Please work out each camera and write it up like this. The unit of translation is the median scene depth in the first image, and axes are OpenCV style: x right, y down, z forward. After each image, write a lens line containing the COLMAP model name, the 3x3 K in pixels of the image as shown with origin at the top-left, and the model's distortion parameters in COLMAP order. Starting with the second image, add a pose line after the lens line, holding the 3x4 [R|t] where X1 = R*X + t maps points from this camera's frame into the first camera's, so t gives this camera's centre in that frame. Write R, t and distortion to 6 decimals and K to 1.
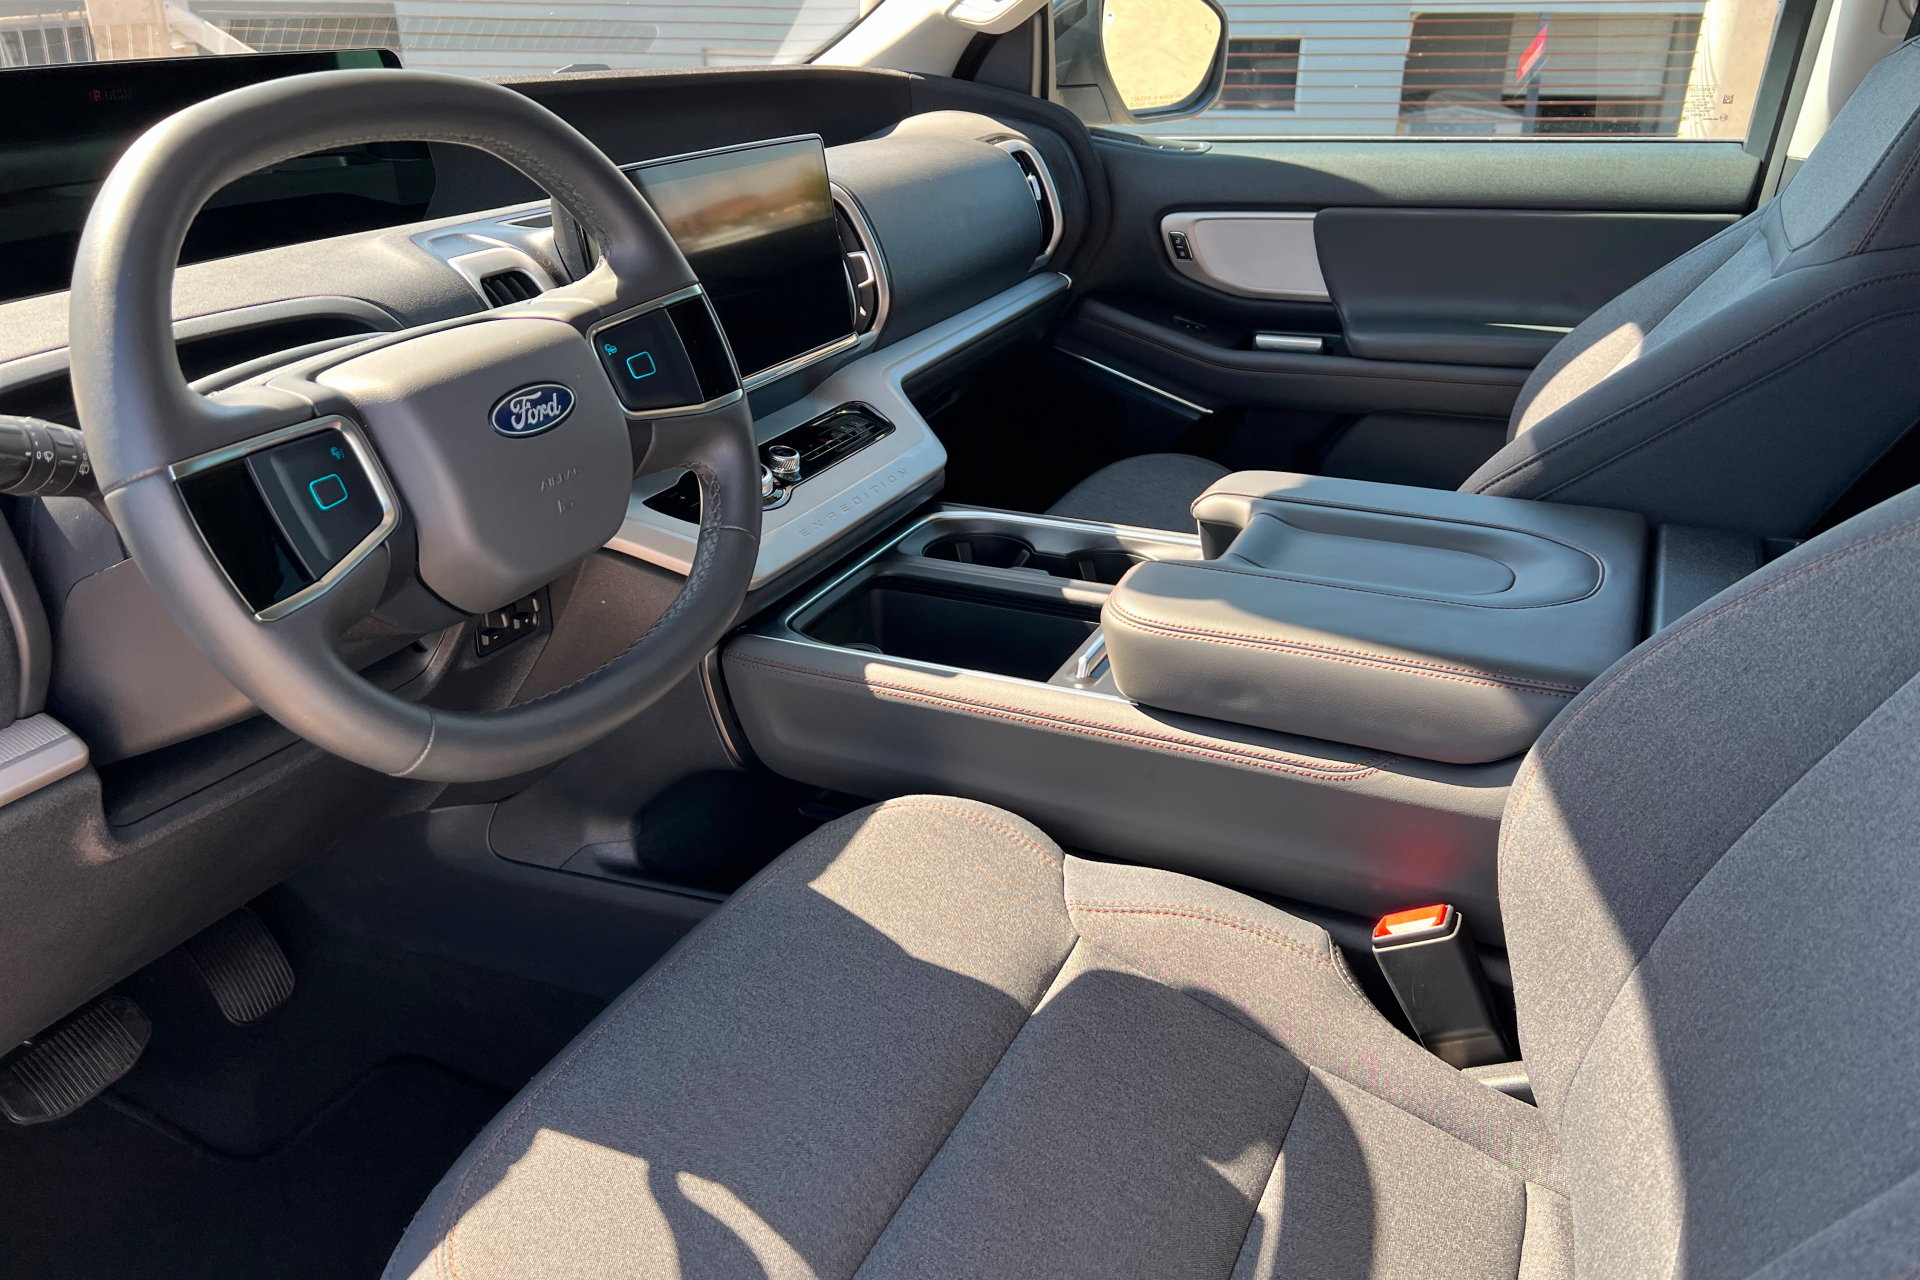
lens RADIAL K [[1420.1, 0, 966.2], [0, 1420.1, 656.2], [0, 0, 1]] dist [0.002665, -0.005506]
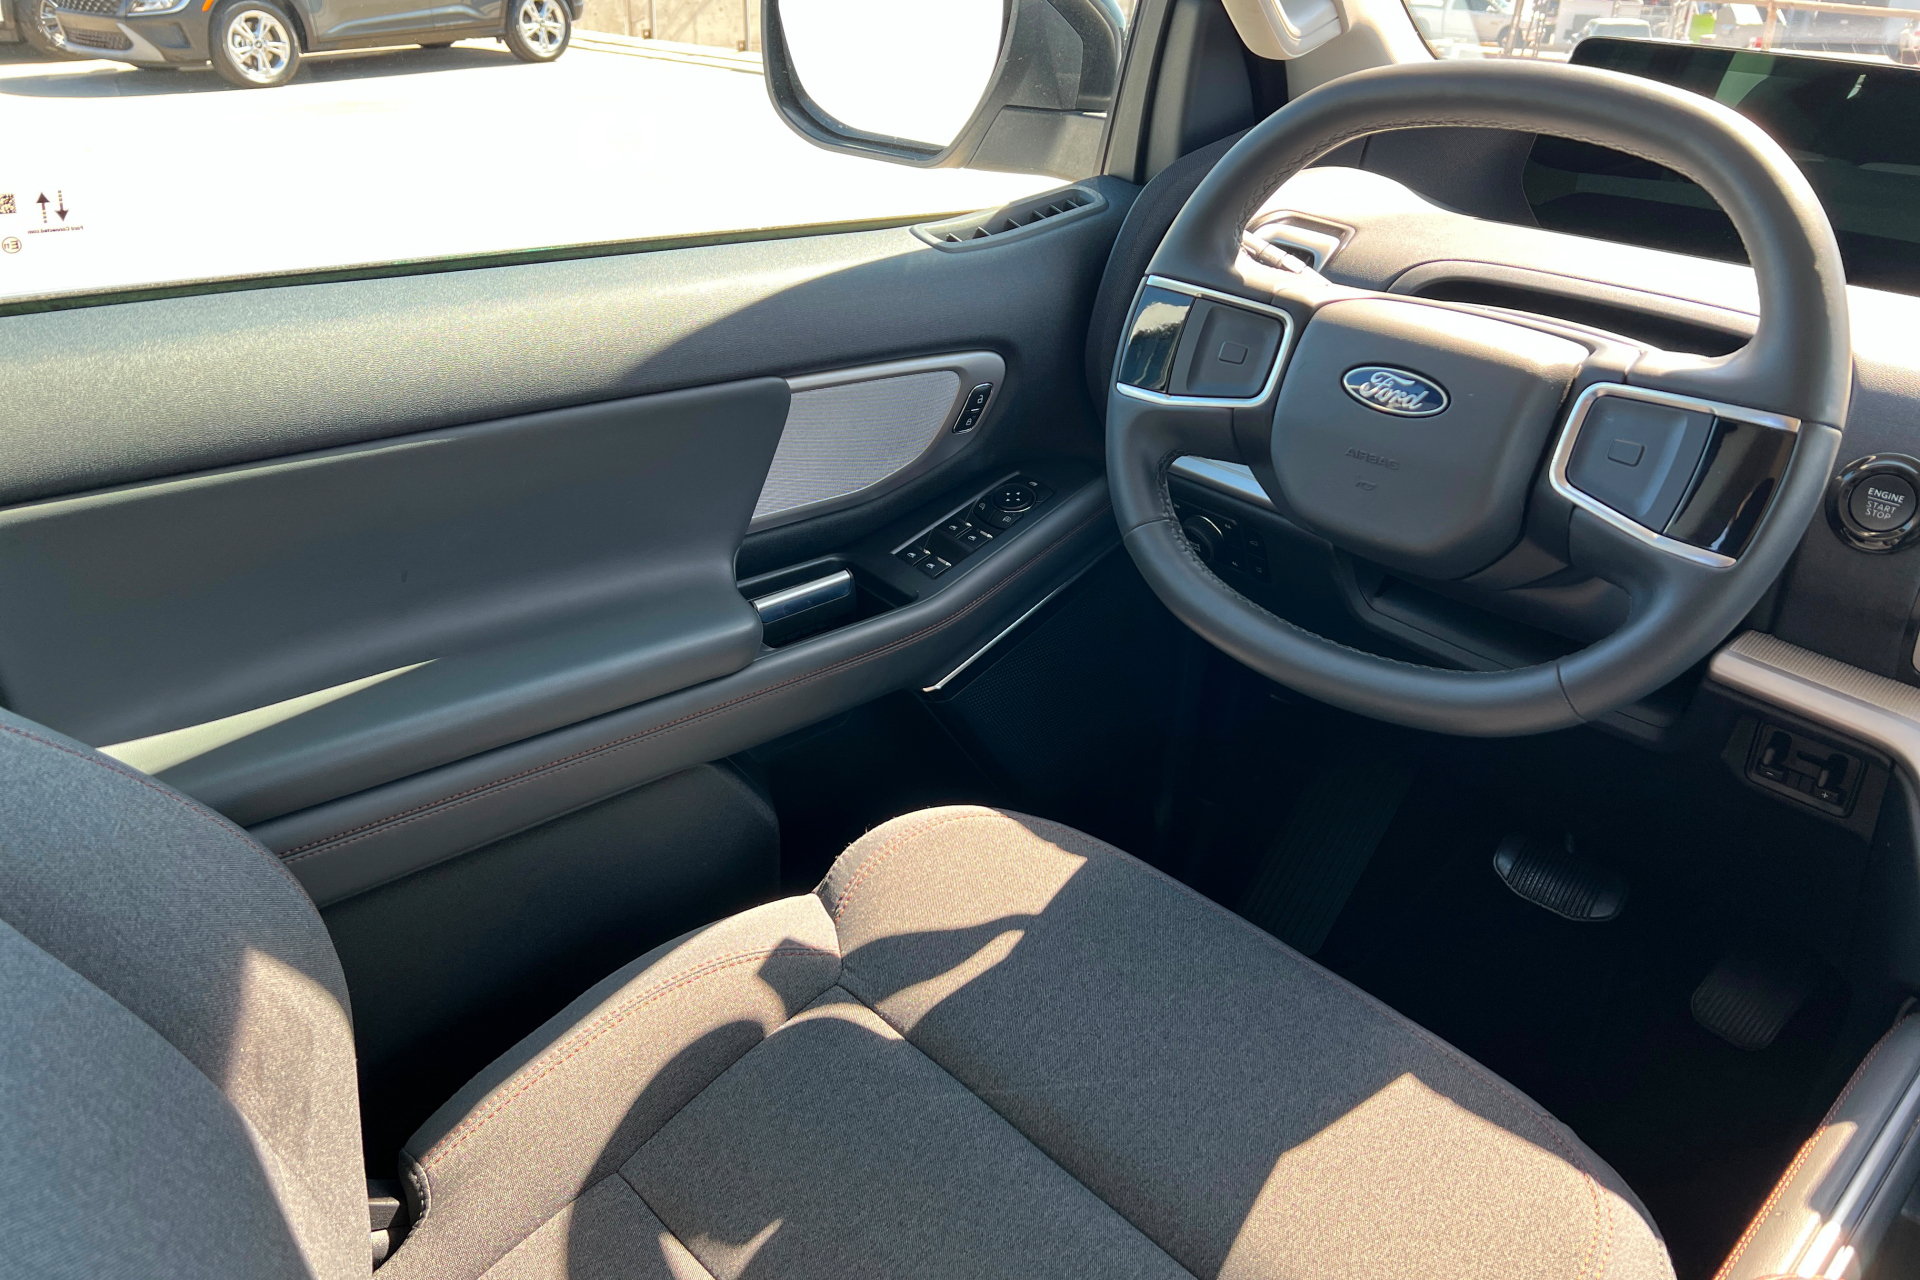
lens RADIAL K [[1420.1, 0, 970.4], [0, 1420.1, 620.5], [0, 0, 1]] dist [0.002665, -0.005506]
pose [[-0.365452, 0.404864, -0.838171, 0.738384], [-0.434216, 0.722331, 0.538233, -0.472676], [0.823348, 0.560645, -0.088180, 0.923904]]
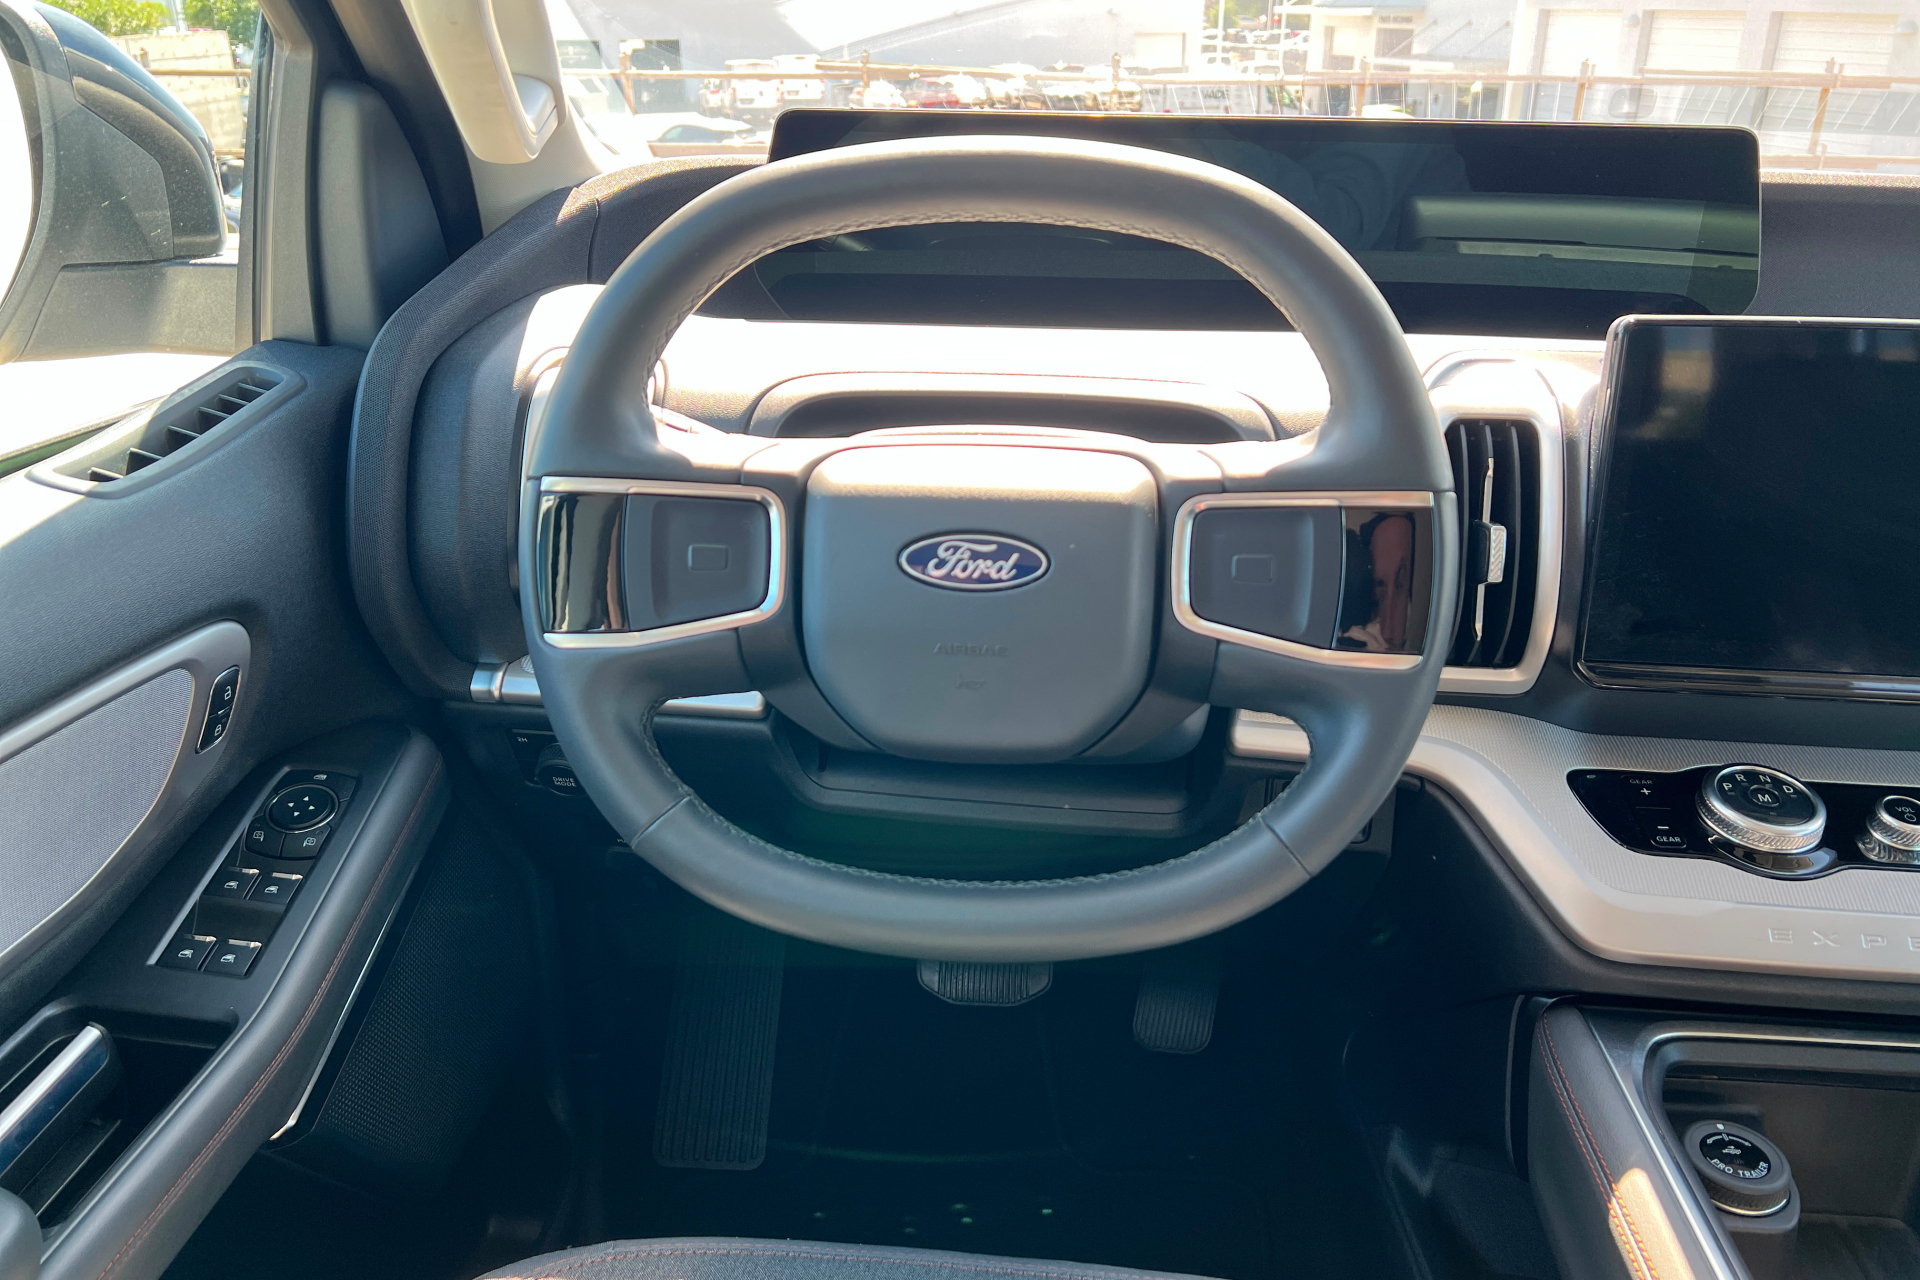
lens RADIAL K [[1420.1, 0, 884.8], [0, 1420.1, 559.6], [0, 0, 1]] dist [0.002665, -0.005506]
pose [[0.333368, 0.339679, -0.879479, 0.391417], [-0.412045, 0.891527, 0.188146, -0.304857], [0.847989, 0.299663, 0.437169, 0.595745]]
